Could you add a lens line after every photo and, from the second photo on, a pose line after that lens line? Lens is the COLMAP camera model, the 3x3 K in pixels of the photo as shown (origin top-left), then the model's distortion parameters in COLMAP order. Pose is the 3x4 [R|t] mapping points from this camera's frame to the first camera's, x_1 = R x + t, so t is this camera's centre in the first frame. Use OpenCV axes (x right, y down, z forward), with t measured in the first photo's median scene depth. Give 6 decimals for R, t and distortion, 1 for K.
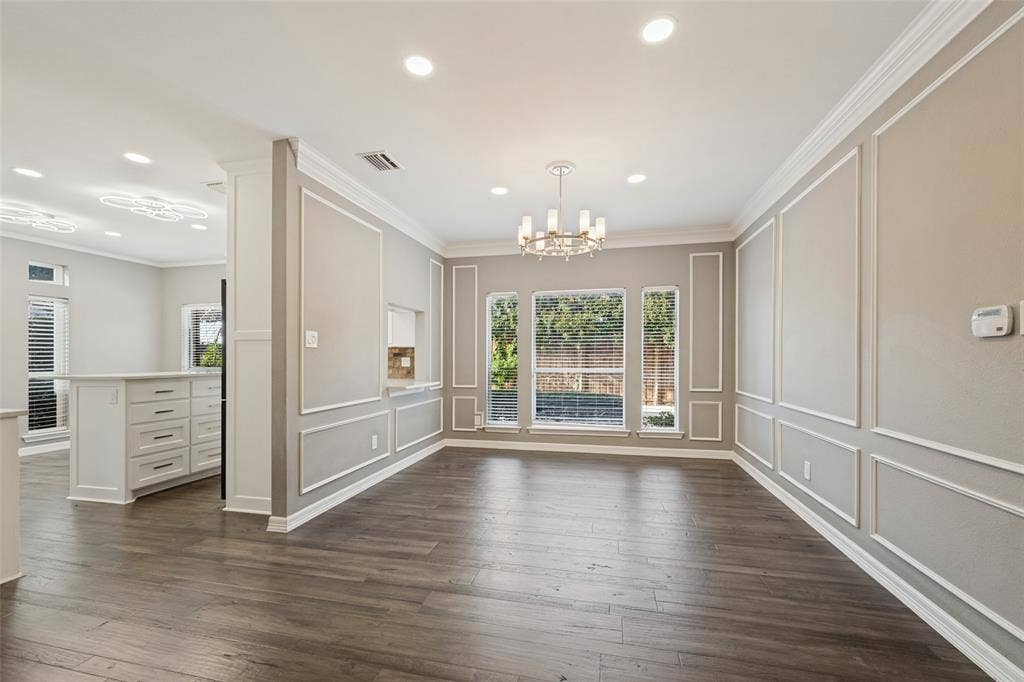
lens RADIAL K [[406.4, 0, 519.1], [0, 406.4, 358.8], [0, 0, 1]] dist [0.002137, 0.000100]
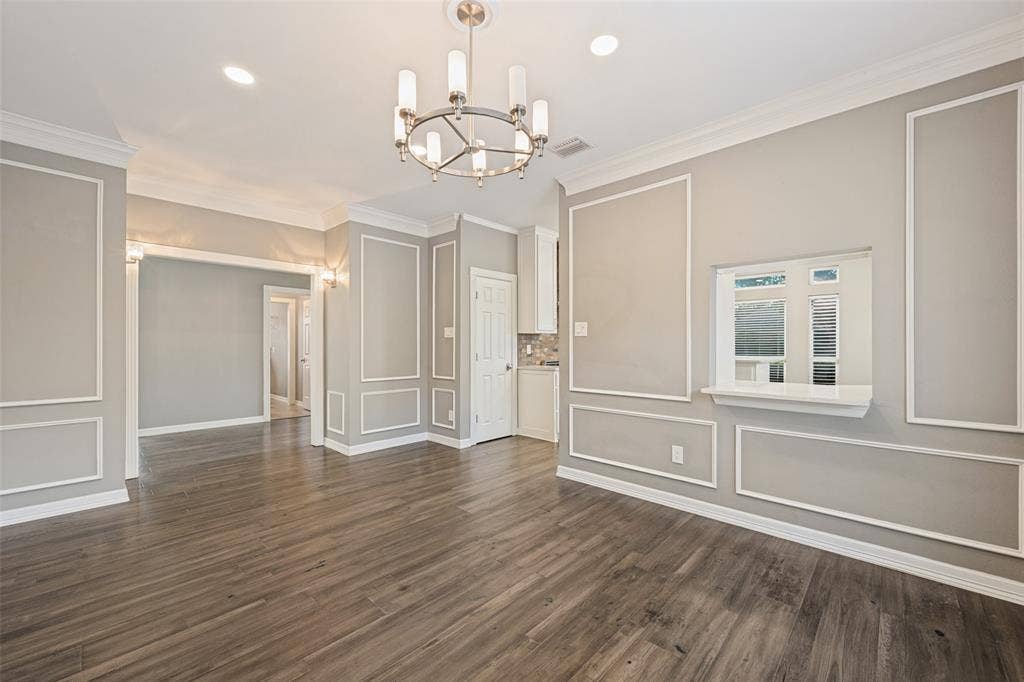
lens RADIAL K [[406.4, 0, 513.3], [0, 406.4, 340.6], [0, 0, 1]] dist [0.002137, 0.000100]
pose [[-0.509978, -0.007310, -0.860156, 0.489110], [-0.006645, 0.999968, -0.004558, -0.006692], [0.860162, 0.003391, -0.510010, 1.170356]]
